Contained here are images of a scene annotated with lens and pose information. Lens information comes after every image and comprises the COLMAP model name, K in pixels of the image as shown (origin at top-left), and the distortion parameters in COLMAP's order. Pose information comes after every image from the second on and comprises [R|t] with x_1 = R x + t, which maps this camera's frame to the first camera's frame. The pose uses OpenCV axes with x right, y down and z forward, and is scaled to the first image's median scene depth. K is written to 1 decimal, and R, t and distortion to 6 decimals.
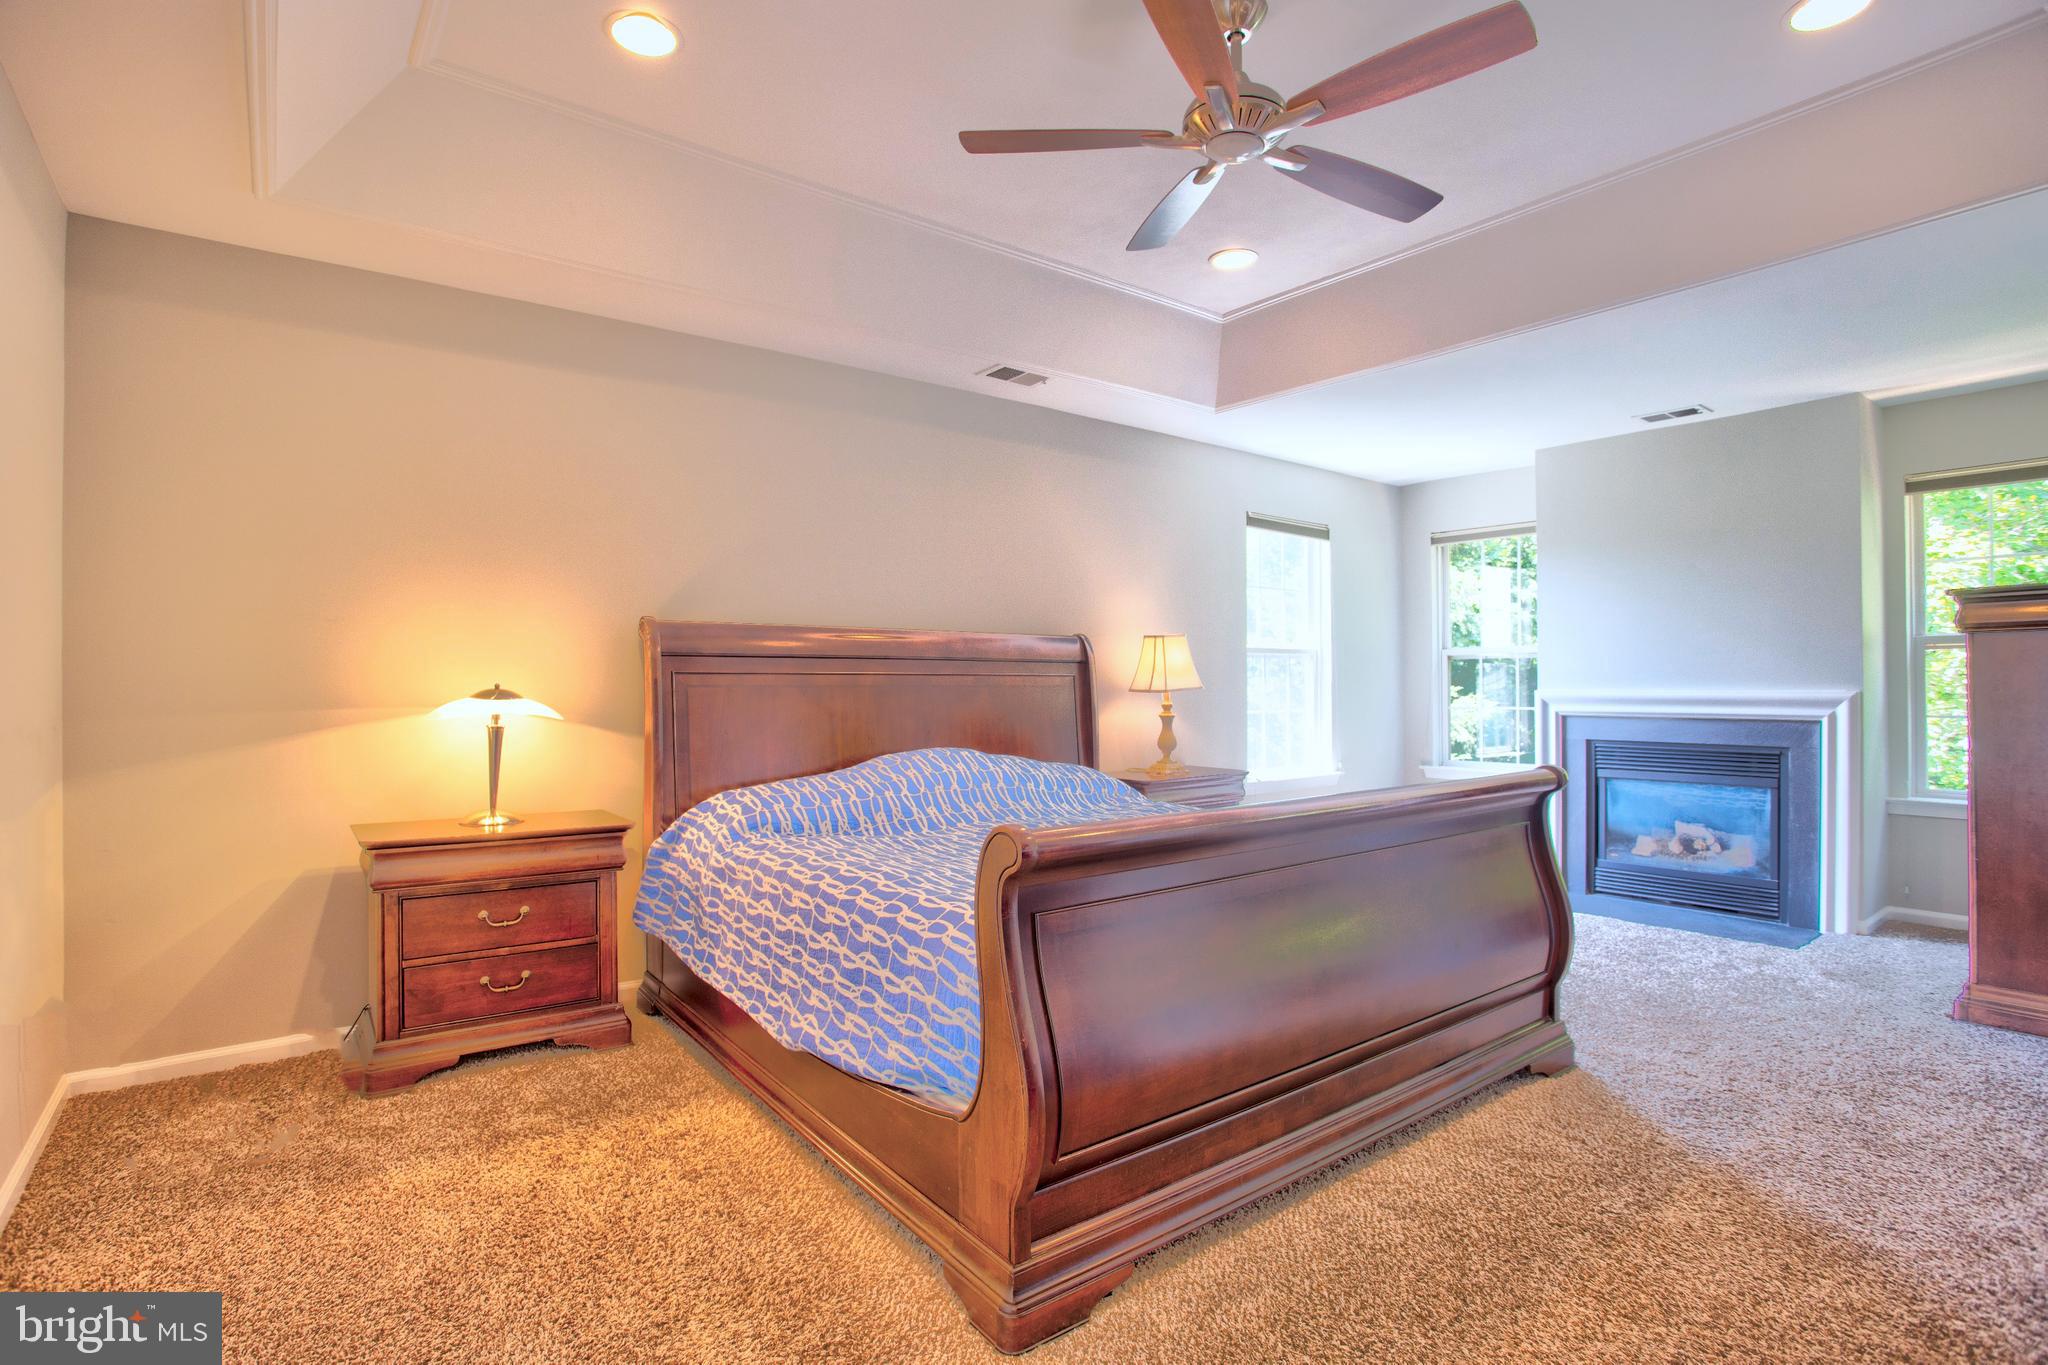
lens RADIAL K [[1004.6, 0, 1013.1], [0, 1004.6, 680.0], [0, 0, 1]] dist [-0.073941, 0.032454]
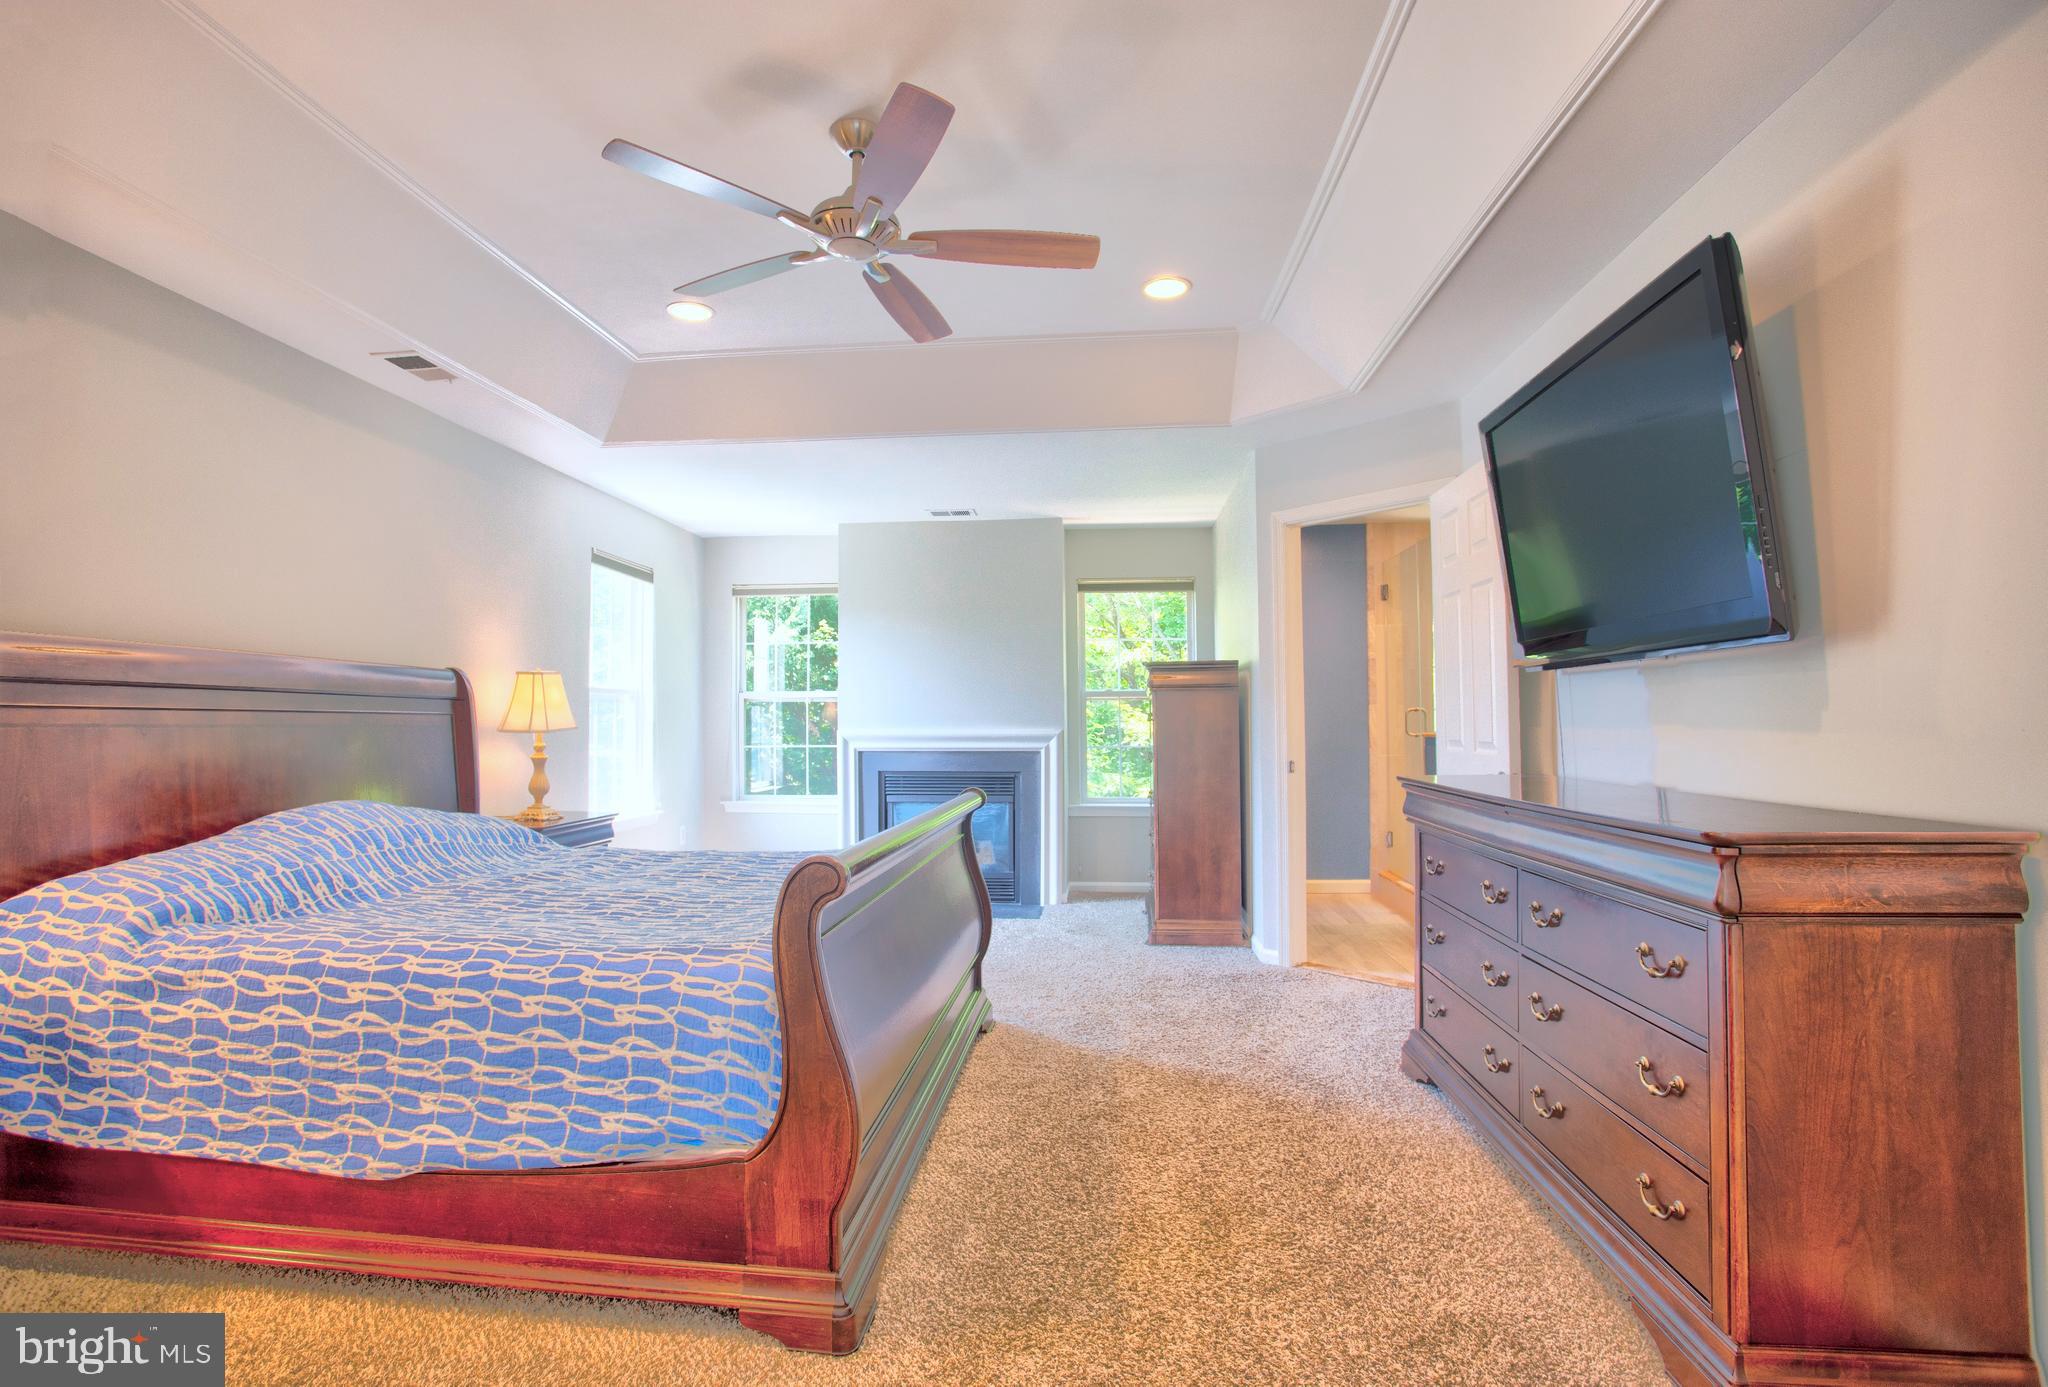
lens RADIAL K [[1032.5, 0, 981.3], [0, 1032.5, 691.4], [0, 0, 1]] dist [-0.073949, 0.037294]
pose [[0.685688, 0.024150, 0.727494, -0.370414], [-0.002435, 0.999520, -0.030884, 0.003122], [-0.727891, 0.019405, 0.685418, 0.069569]]
